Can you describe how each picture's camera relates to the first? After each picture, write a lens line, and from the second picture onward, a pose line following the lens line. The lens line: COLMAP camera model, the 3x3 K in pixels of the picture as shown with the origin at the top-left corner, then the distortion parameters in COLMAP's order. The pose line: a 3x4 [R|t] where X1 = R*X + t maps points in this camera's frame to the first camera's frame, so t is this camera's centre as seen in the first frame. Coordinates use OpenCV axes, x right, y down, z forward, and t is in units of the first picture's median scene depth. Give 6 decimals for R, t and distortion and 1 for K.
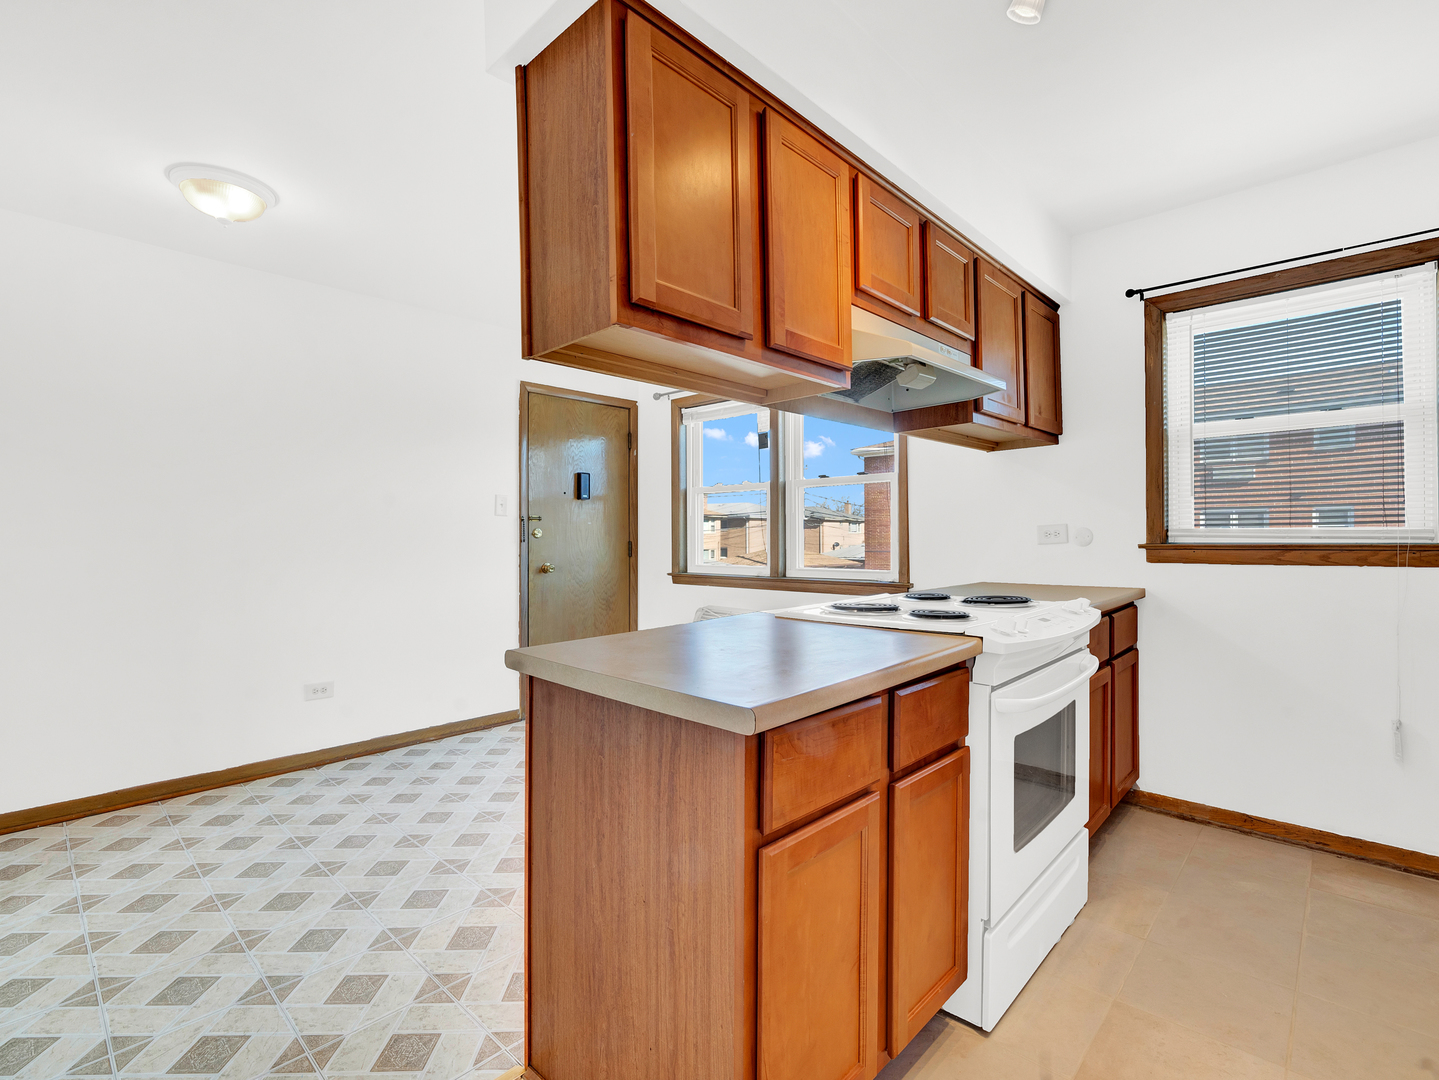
lens RADIAL K [[682.9, 0, 739.7], [0, 682.9, 535.8], [0, 0, 1]] dist [-0.018409, -0.003272]
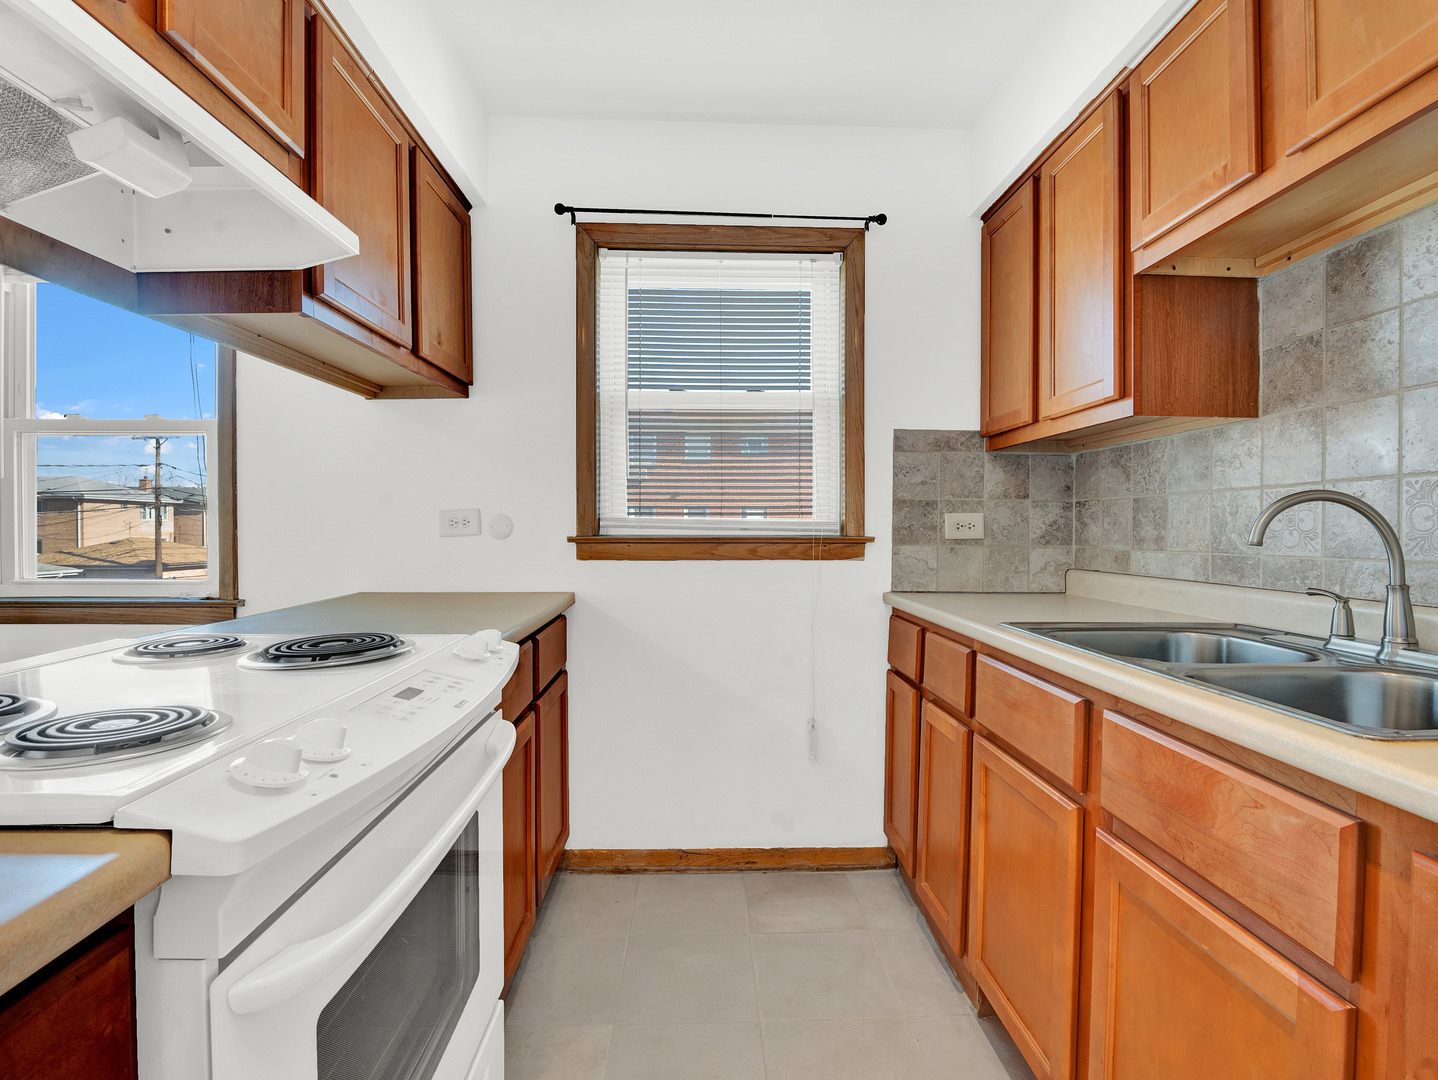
lens RADIAL K [[682.4, 0, 730.4], [0, 682.4, 548.0], [0, 0, 1]] dist [-0.018409, -0.003272]
pose [[0.710970, -0.013527, 0.703092, 0.171814], [-0.009172, 0.999552, 0.028506, 0.001712], [-0.703162, -0.026716, 0.710527, 0.314030]]
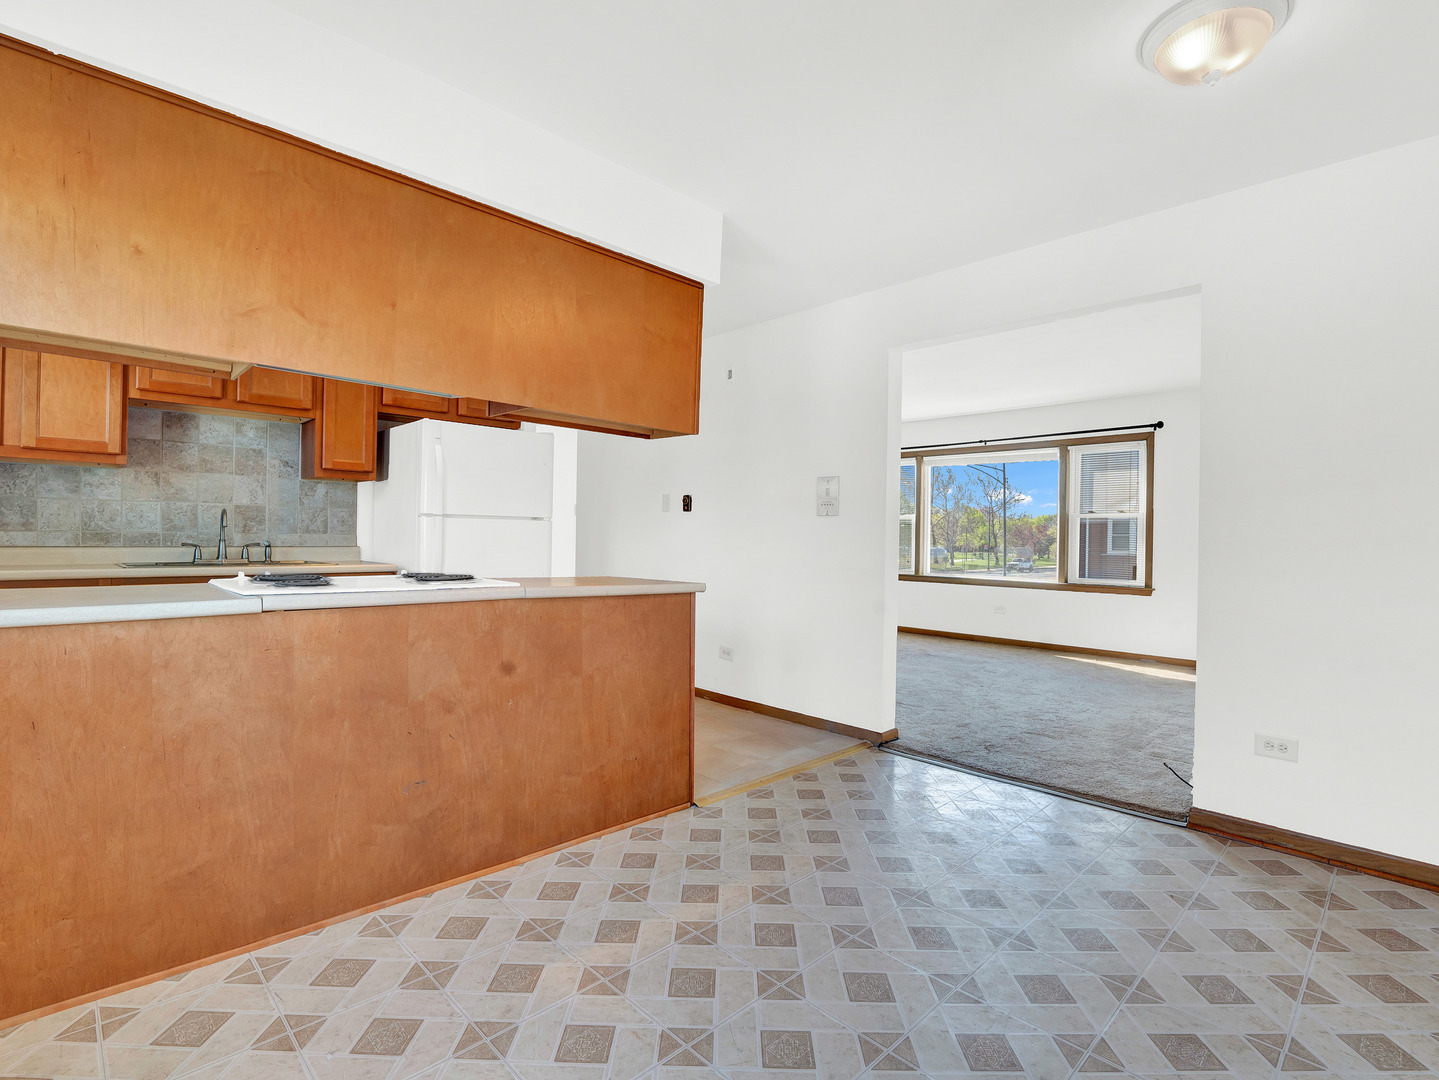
lens RADIAL K [[682.9, 0, 758.6], [0, 682.9, 540.3], [0, 0, 1]] dist [-0.018409, -0.003272]
pose [[-0.998660, -0.011213, 0.050516, -0.318300], [-0.011136, 0.999936, 0.001793, 0.019535], [-0.050533, 0.001228, -0.998722, 1.512694]]
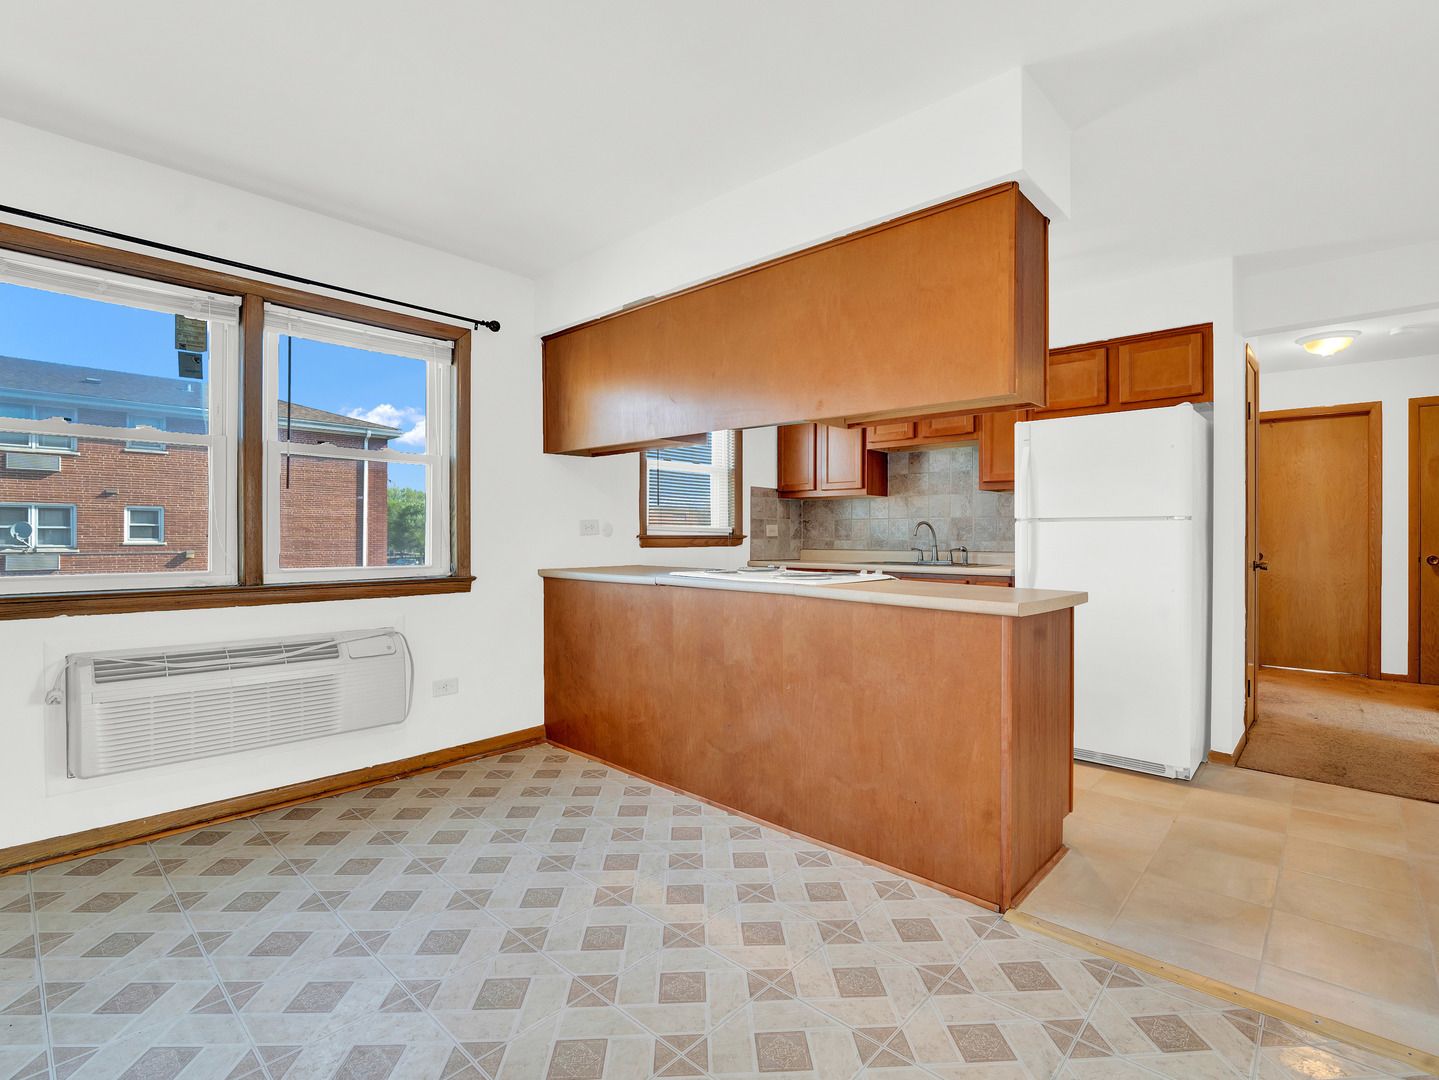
lens RADIAL K [[682.9, 0, 714.5], [0, 682.9, 539.1], [0, 0, 1]] dist [-0.018409, -0.003272]
pose [[0.010420, 0.001229, 0.999945, -0.885839], [-0.006002, 0.999981, -0.001167, 0.021480], [-0.999928, -0.005990, 0.010427, 0.823629]]
